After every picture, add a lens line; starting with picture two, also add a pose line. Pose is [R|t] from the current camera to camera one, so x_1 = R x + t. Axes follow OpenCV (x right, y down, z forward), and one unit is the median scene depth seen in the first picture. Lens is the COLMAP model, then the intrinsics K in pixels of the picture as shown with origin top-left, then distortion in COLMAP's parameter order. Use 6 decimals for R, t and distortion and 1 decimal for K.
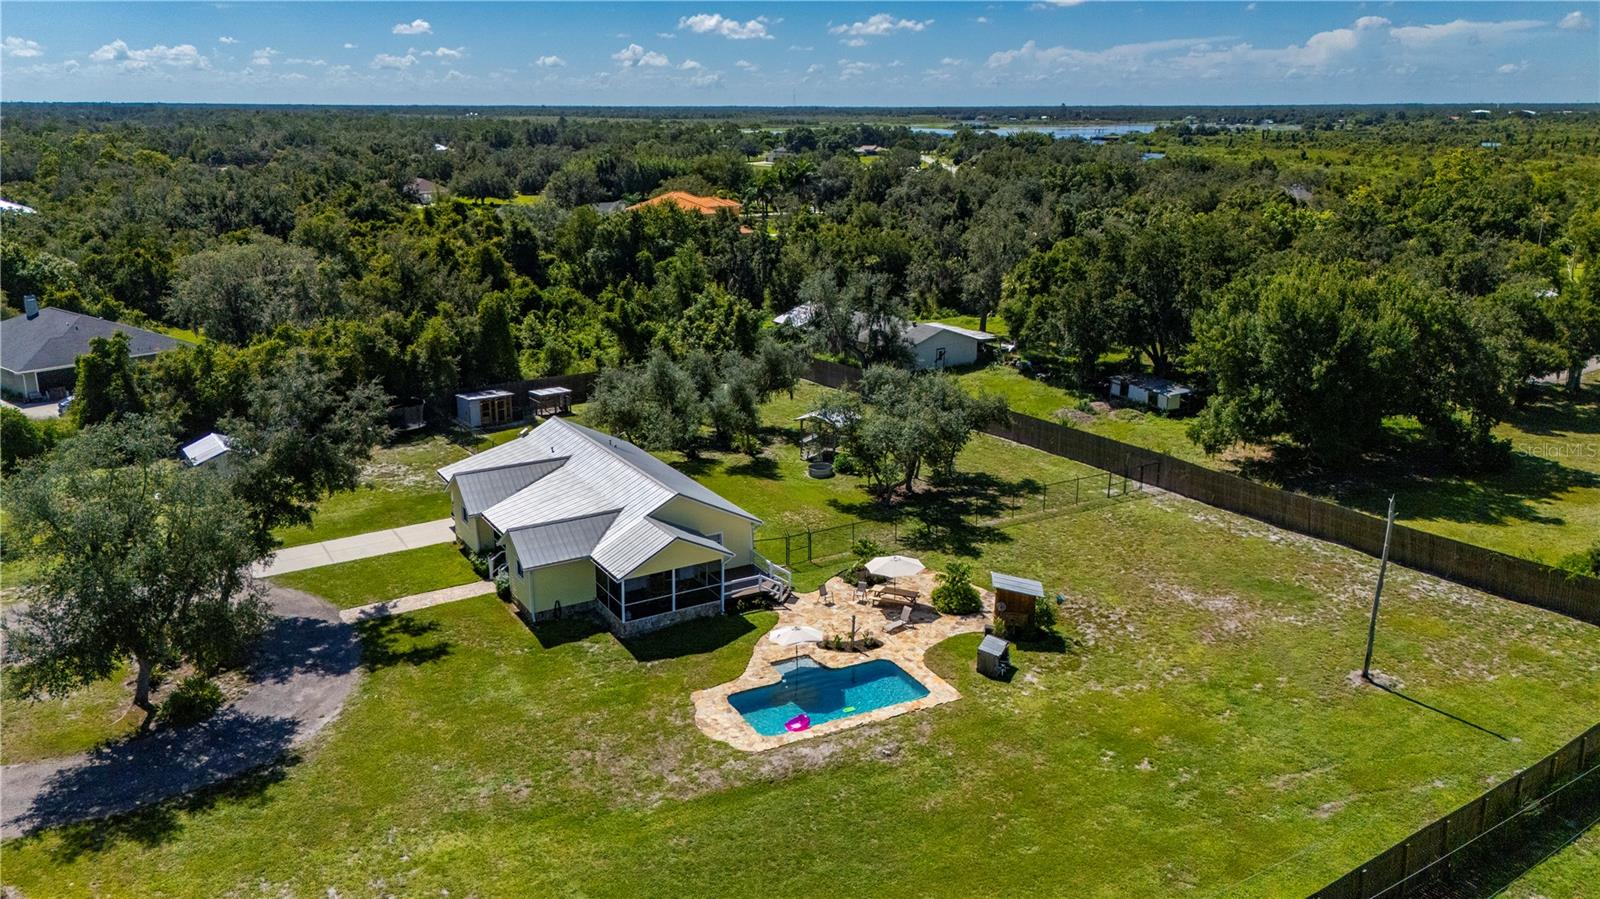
lens RADIAL K [[1191.1, 0, 761.9], [0, 1191.1, 451.4], [0, 0, 1]] dist [0.073142, -0.085378]
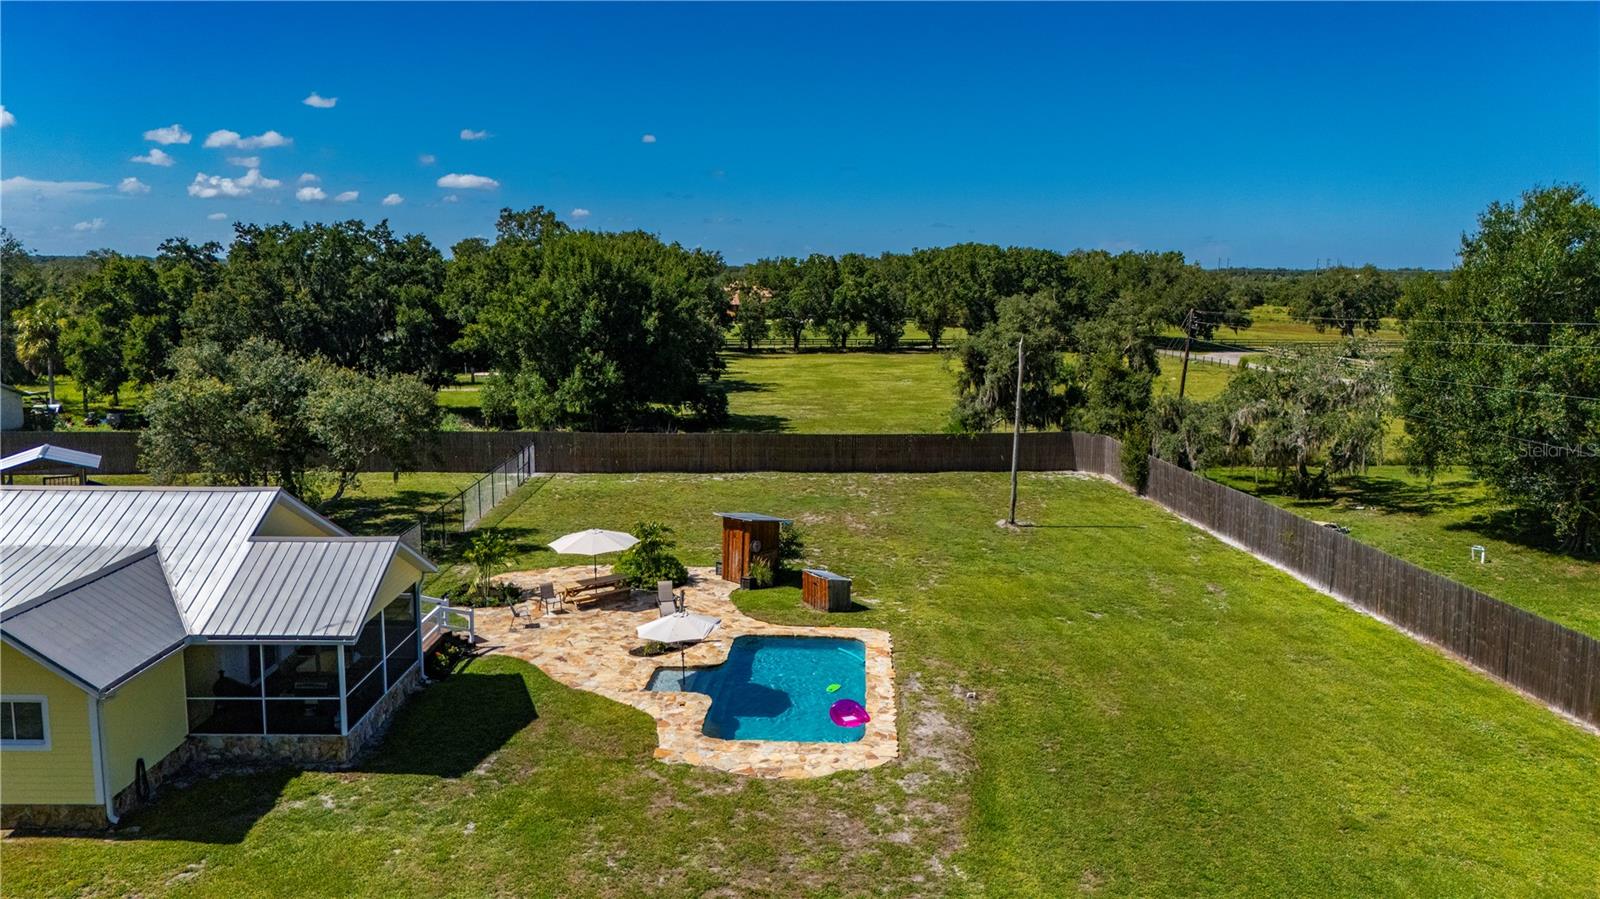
lens RADIAL K [[1191.1, 0, 761.9], [0, 1191.1, 451.4], [0, 0, 1]] dist [0.073142, -0.085378]
pose [[0.480576, -0.109541, 0.870085, -0.462424], [0.224679, 0.974432, -0.001420, 0.072537], [-0.847683, 0.196172, 0.492900, 0.616115]]
